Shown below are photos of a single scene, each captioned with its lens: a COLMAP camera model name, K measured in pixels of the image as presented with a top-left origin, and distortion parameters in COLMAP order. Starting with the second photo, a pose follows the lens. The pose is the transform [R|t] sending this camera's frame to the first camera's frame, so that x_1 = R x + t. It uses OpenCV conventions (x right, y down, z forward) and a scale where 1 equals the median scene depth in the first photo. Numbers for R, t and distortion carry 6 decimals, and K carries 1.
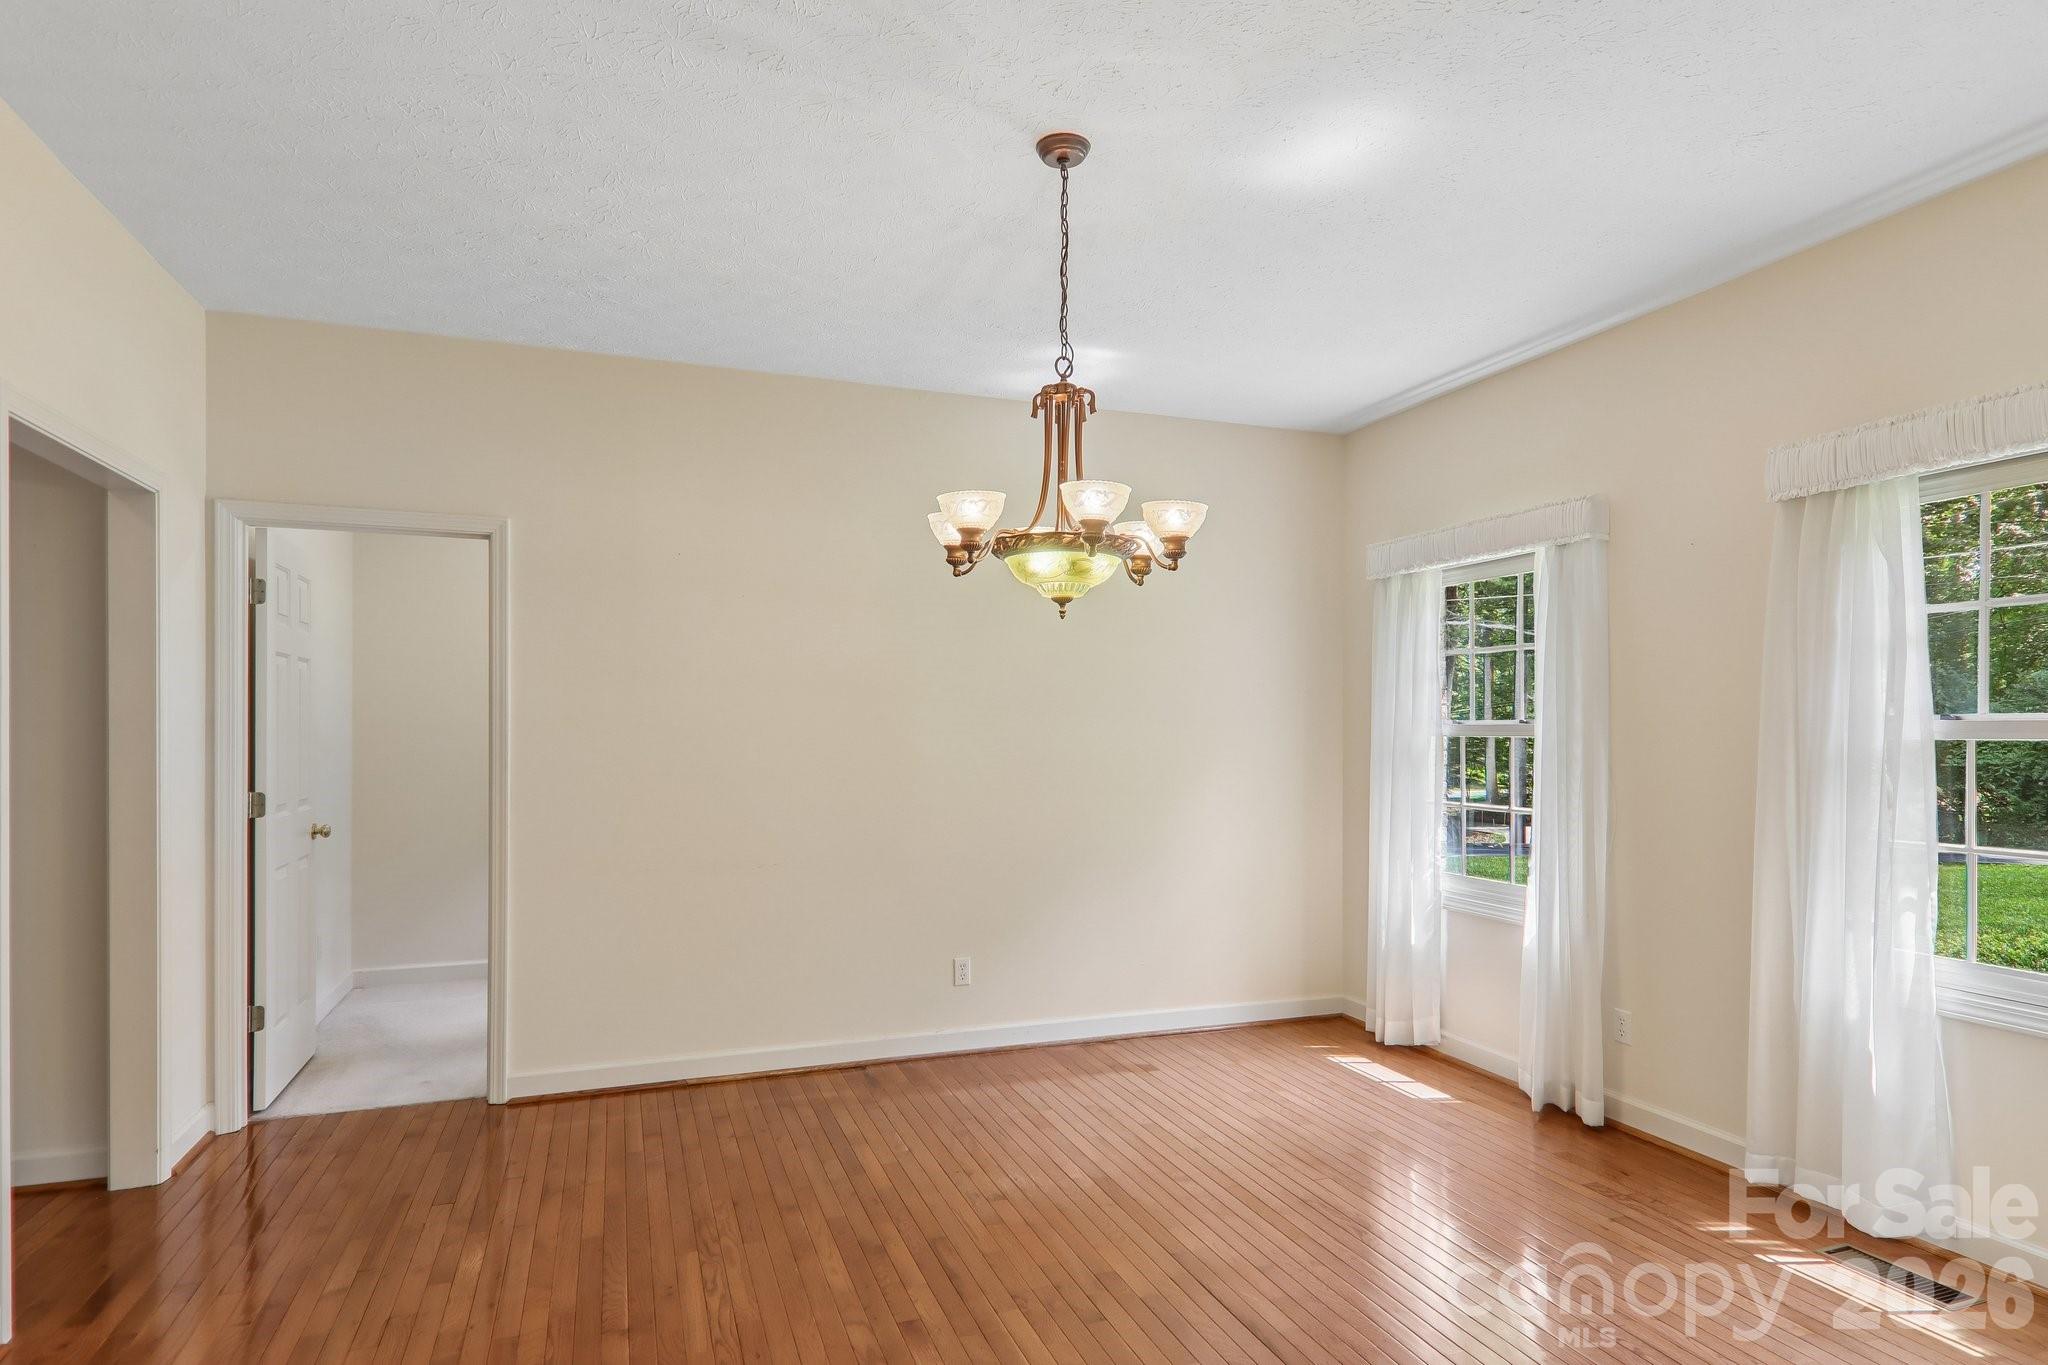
lens RADIAL K [[1135.2, 0, 1019.0], [0, 1135.2, 752.8], [0, 0, 1]] dist [0.001911, -0.000014]
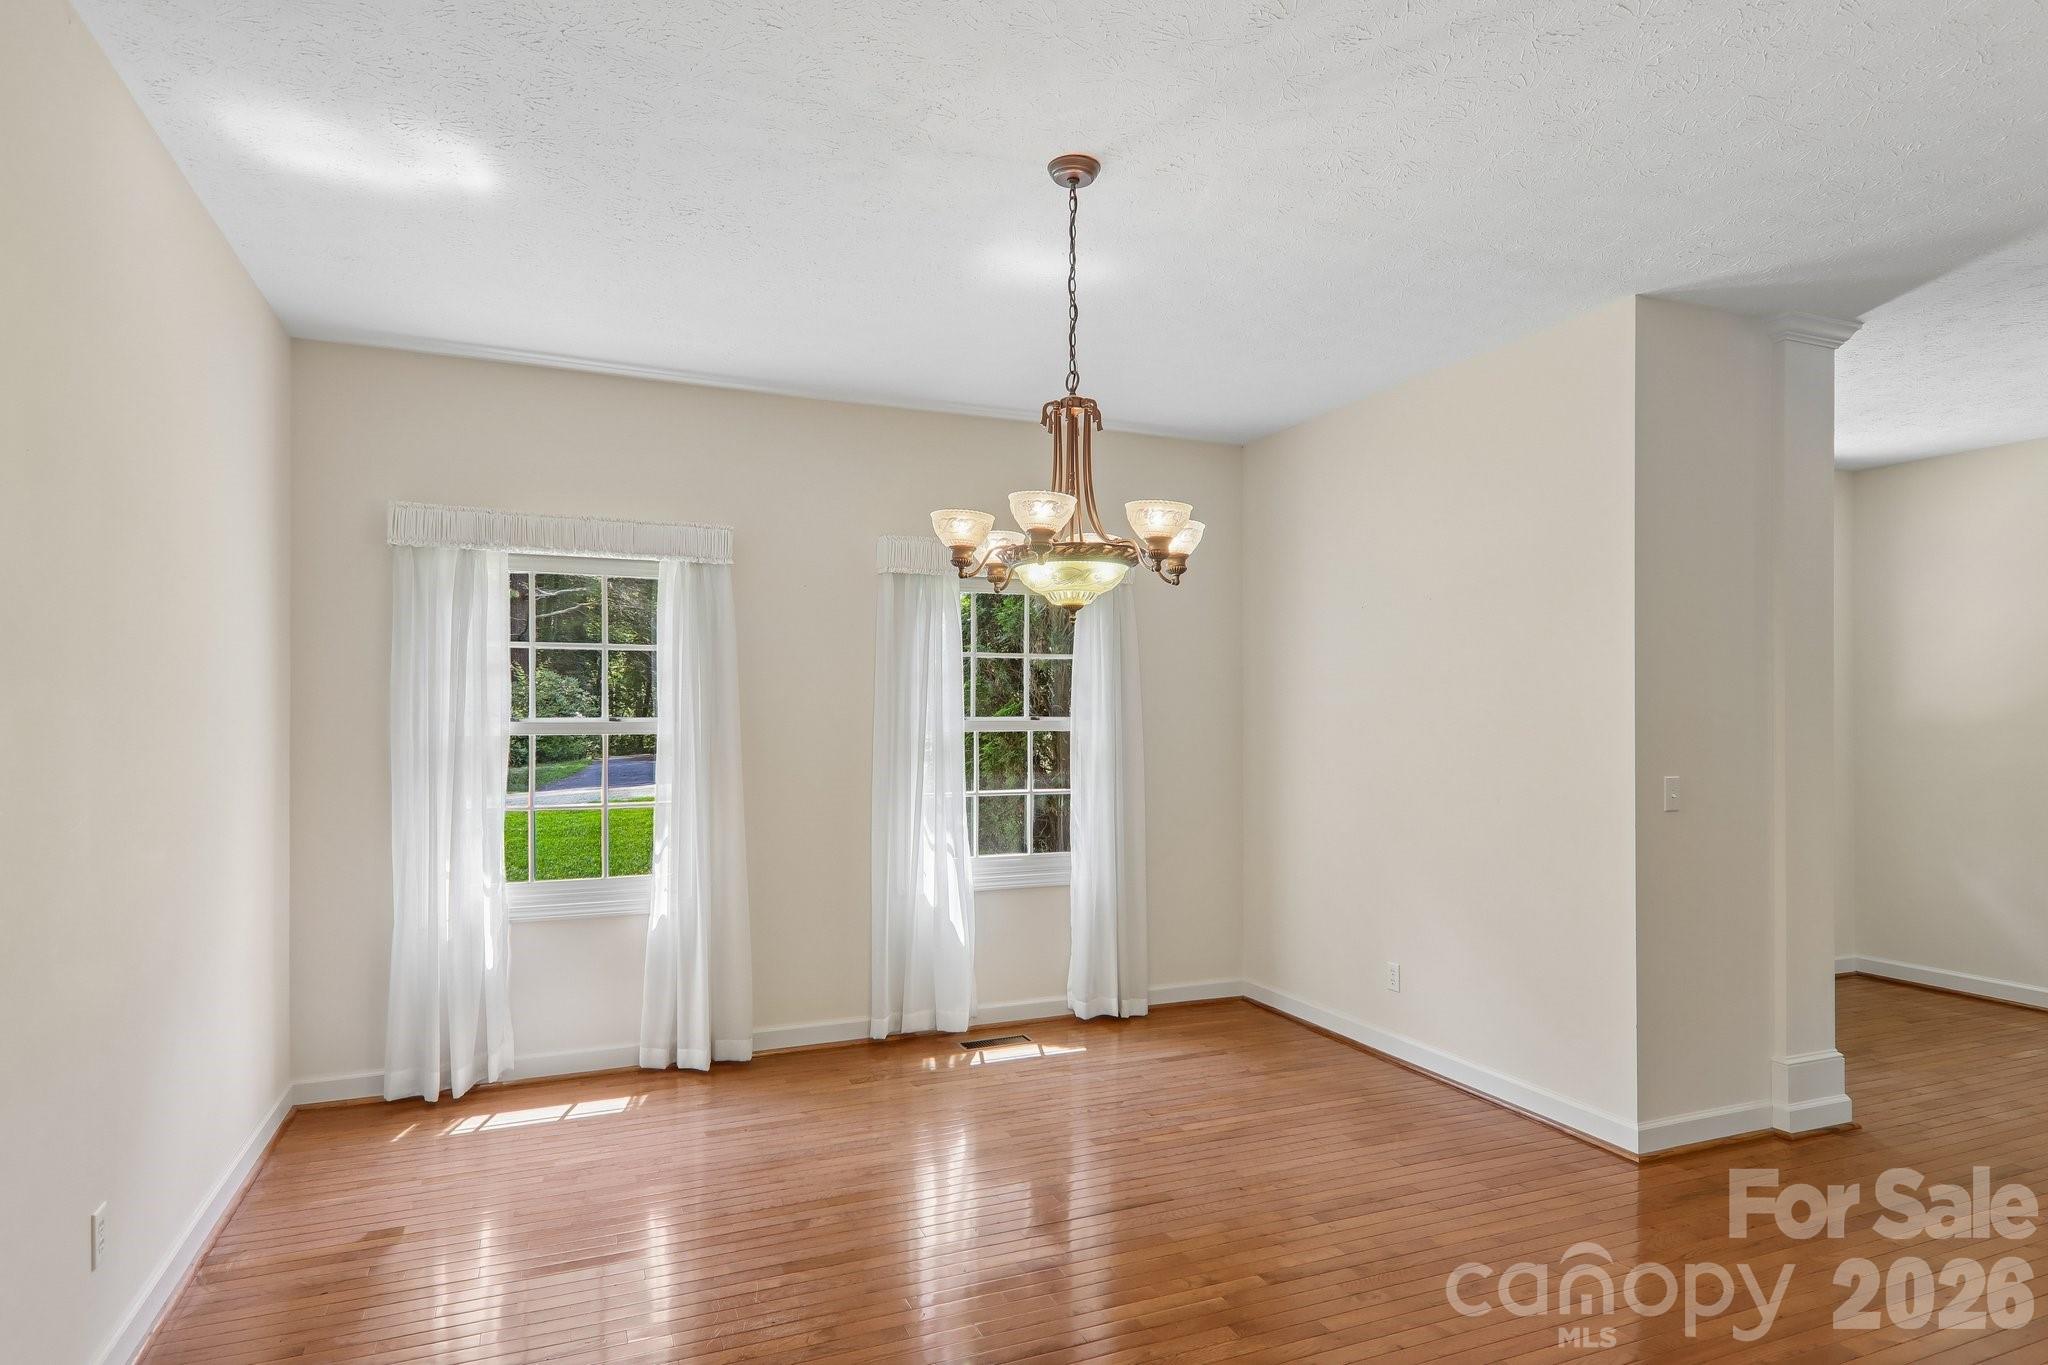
lens RADIAL K [[1128.8, 0, 1018.0], [0, 1128.8, 724.3], [0, 0, 1]] dist [0.029289, -0.016278]
pose [[-0.063405, -0.002754, 0.997984, -0.662723], [0.021770, 0.999754, 0.004142, -0.020652], [-0.997750, 0.021988, -0.063329, 0.752078]]
